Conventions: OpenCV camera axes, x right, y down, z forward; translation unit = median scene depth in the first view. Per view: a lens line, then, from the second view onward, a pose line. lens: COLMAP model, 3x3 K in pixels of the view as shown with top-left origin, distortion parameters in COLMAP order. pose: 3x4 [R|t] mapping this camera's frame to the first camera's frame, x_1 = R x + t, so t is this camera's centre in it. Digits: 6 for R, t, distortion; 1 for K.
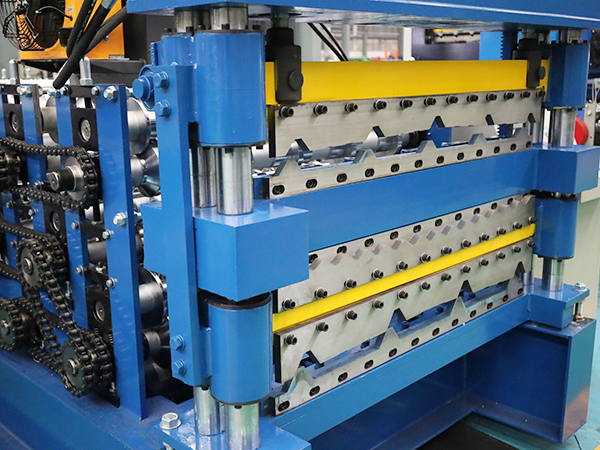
lens RADIAL K [[686.9, 0, 300.0], [0, 686.9, 225.0], [0, 0, 1]] dist [0.016401, 0.008035]
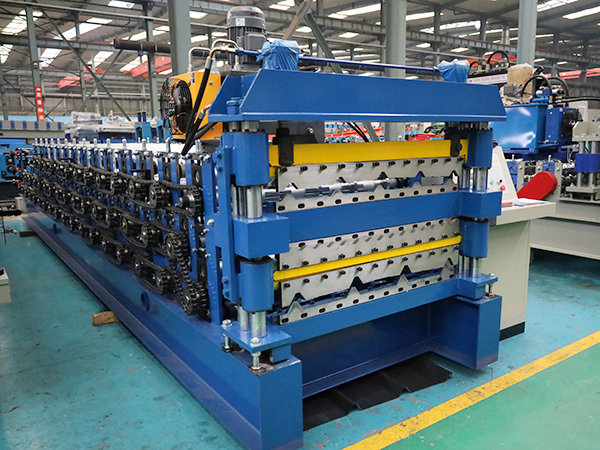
lens RADIAL K [[459.8, 0, 299.8], [0, 459.8, 230.9], [0, 0, 1]] dist [-0.001487, -0.000594]
pose [[0.988899, 0.031597, -0.145194, 0.159431], [-0.034550, 0.999243, -0.017859, 0.026404], [0.144520, 0.022677, 0.989242, -0.226617]]
